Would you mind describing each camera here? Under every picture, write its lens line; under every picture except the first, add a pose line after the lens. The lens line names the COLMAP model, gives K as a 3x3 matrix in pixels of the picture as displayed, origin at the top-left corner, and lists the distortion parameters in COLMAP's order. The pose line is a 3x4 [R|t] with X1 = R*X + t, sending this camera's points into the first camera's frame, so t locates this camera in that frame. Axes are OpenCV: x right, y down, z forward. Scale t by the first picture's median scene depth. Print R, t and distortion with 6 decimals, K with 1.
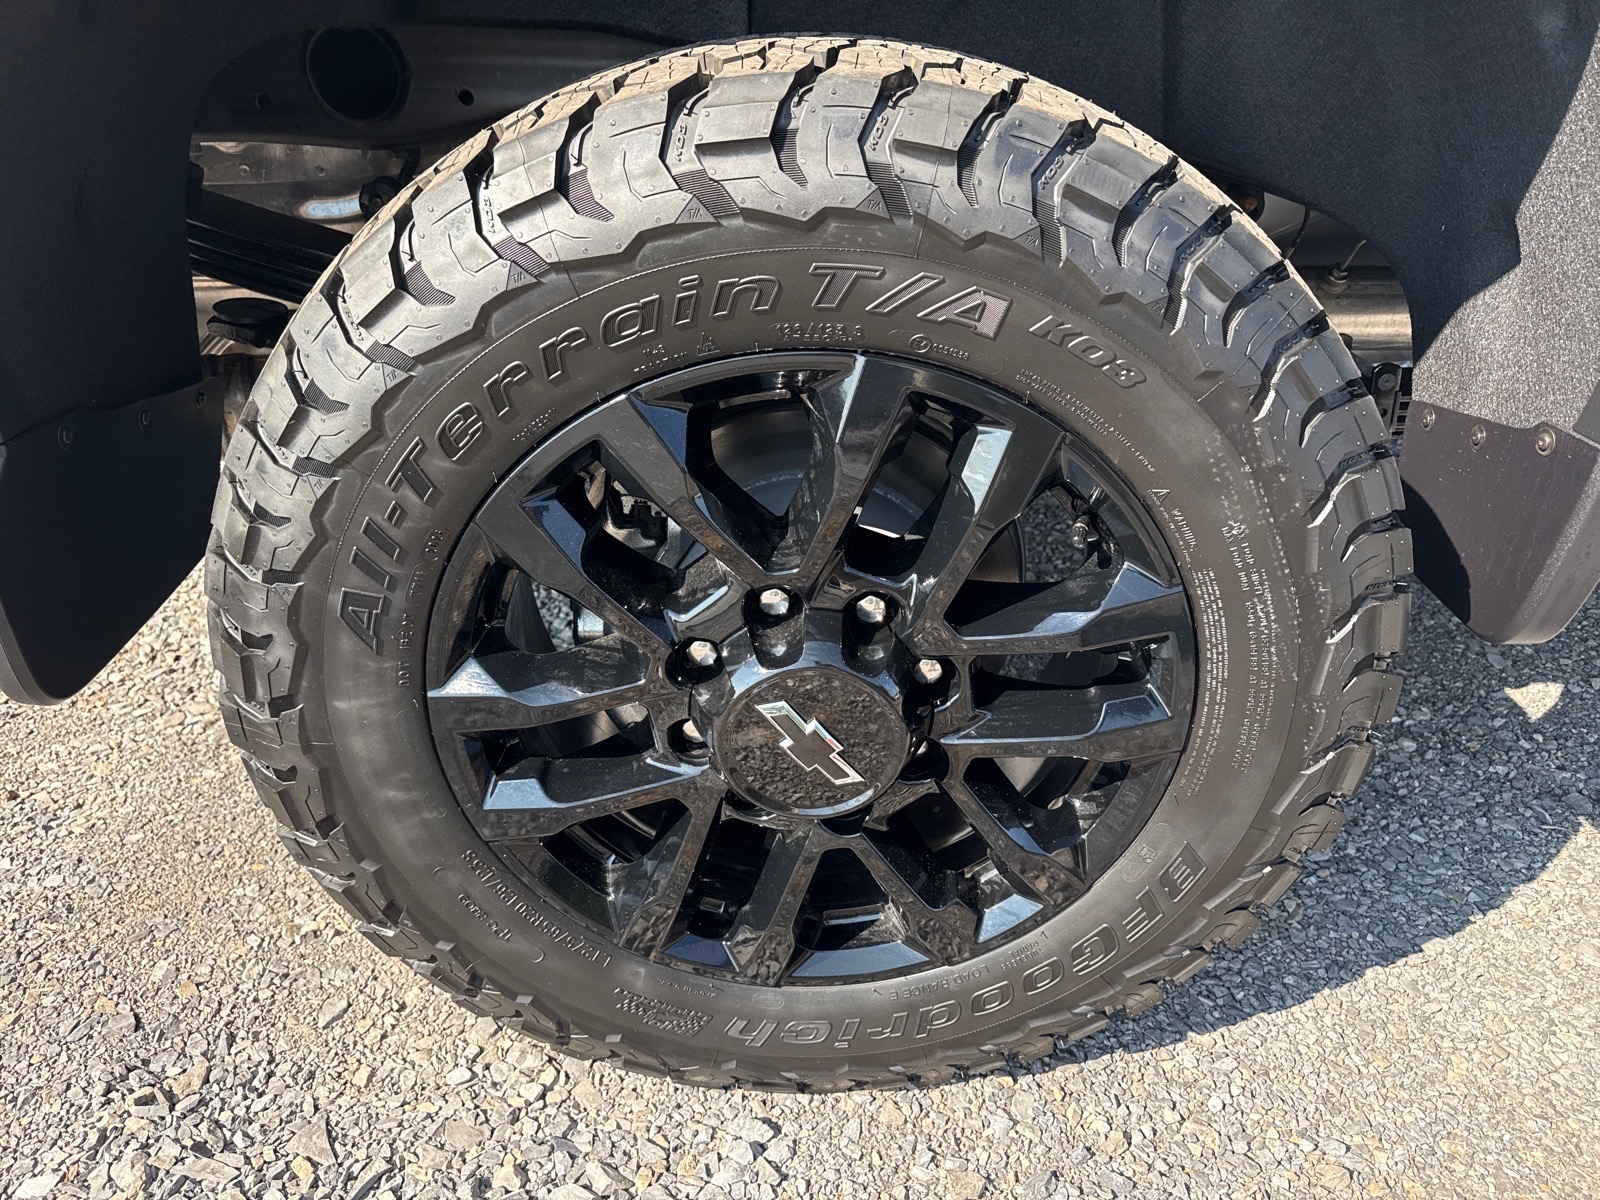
lens RADIAL K [[1234.3, 0, 855.6], [0, 1234.3, 583.9], [0, 0, 1]] dist [-0.012381, -0.005407]
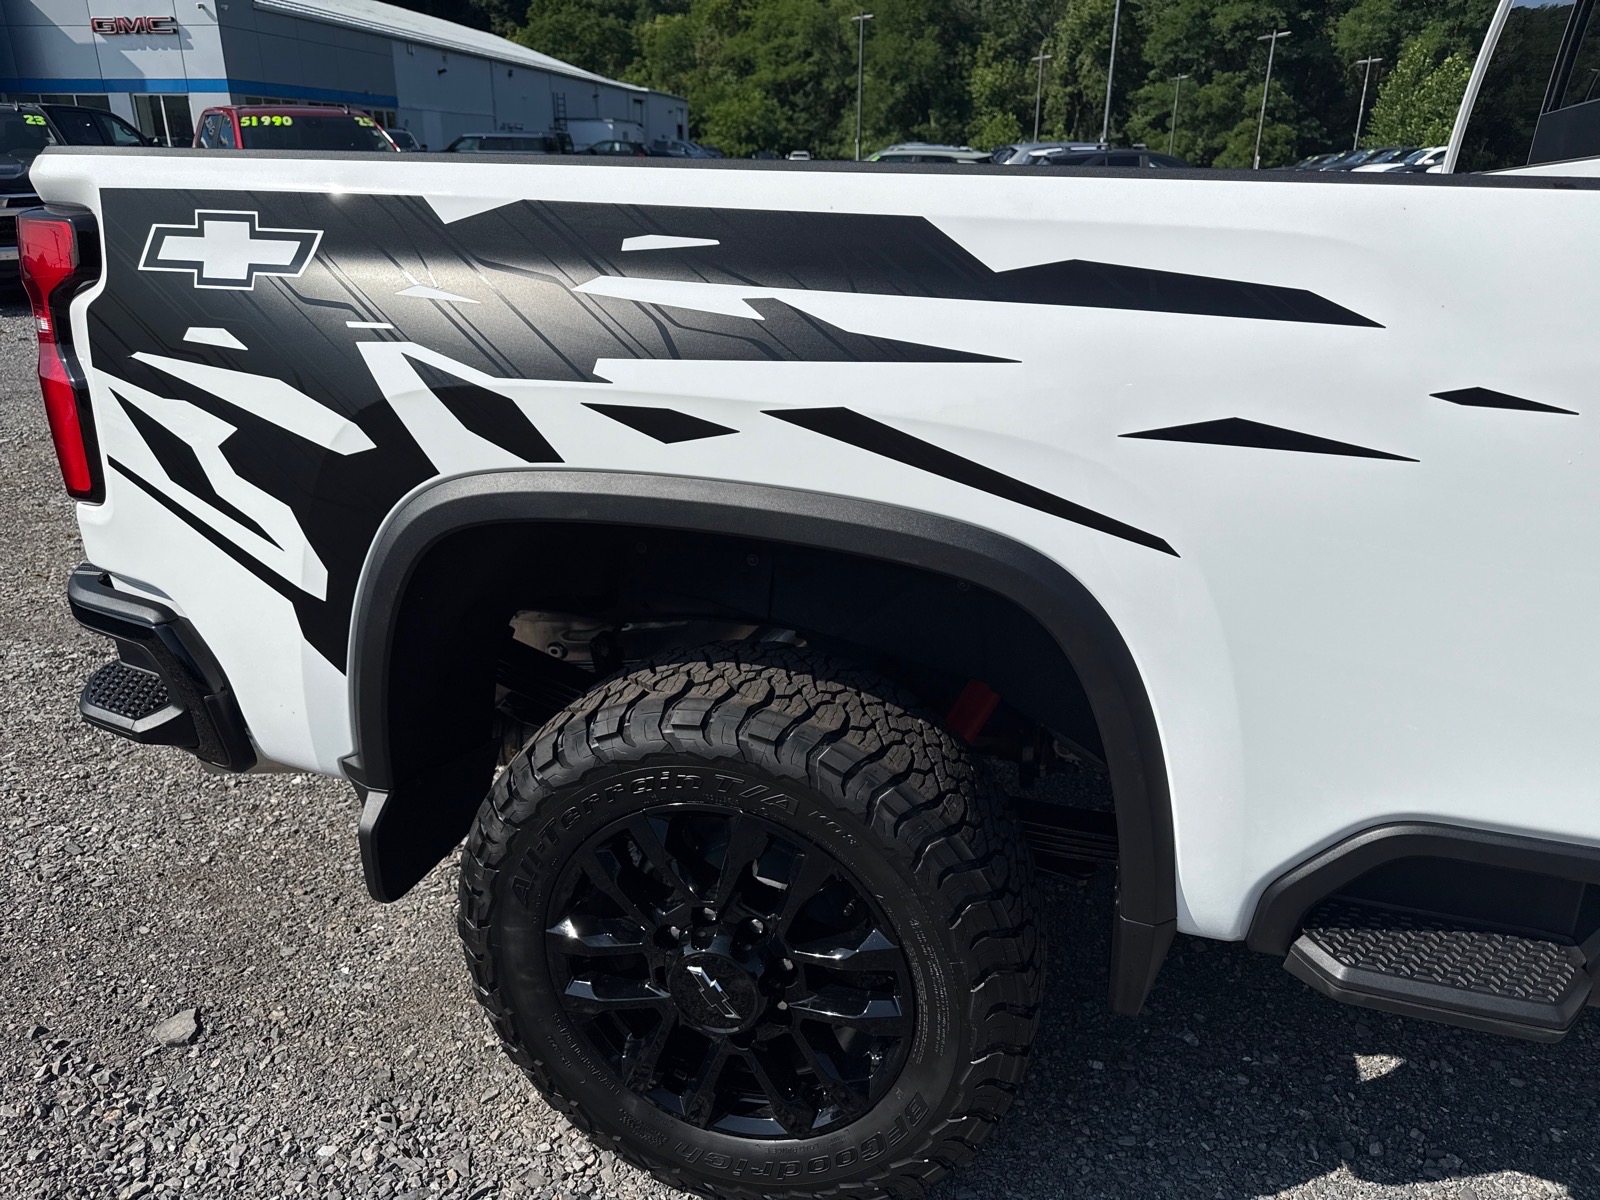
lens RADIAL K [[1178.8, 0, 804.2], [0, 1178.8, 574.3], [0, 0, 1]] dist [0.056875, -0.107539]
pose [[0.955238, 0.102417, -0.277544, 0.458027], [-0.152991, 0.973991, -0.167140, -0.185696], [0.253208, 0.202120, 0.946062, -0.737459]]
